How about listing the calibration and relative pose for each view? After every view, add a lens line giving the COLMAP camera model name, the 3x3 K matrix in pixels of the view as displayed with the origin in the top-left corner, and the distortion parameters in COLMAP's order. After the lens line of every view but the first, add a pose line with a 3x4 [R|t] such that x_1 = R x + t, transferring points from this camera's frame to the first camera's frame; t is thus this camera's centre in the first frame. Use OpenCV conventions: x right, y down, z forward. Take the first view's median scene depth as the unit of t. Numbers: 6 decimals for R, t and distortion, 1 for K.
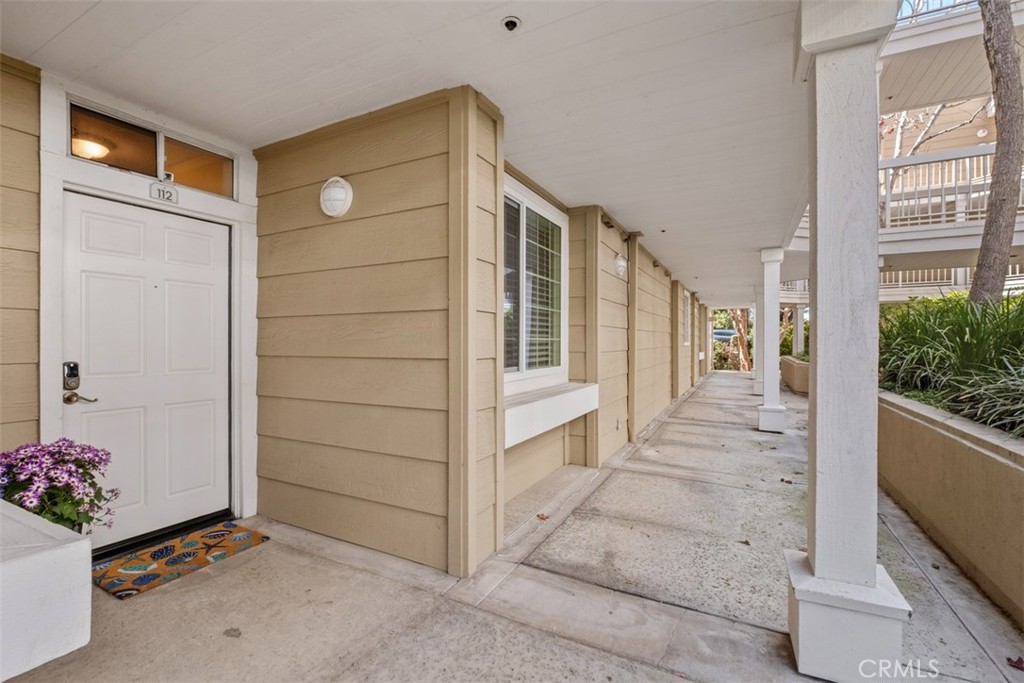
lens RADIAL K [[435.1, 0, 512.0], [0, 435.1, 341.5], [0, 0, 1]] dist [-0.001215, 0.000050]
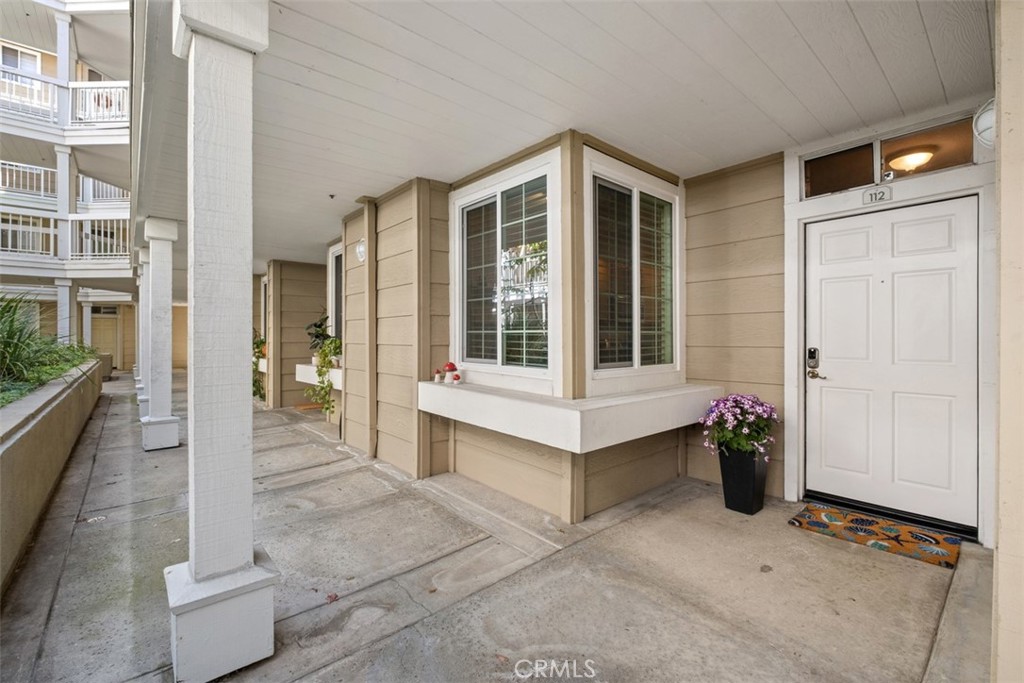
lens RADIAL K [[444.7, 0, 507.9], [0, 444.7, 331.3], [0, 0, 1]] dist [-0.007704, -0.000579]
pose [[-0.351279, -0.006720, -0.936247, 0.613792], [0.010811, 0.999878, -0.011234, -0.000128], [0.936208, -0.014068, -0.351164, 0.582669]]
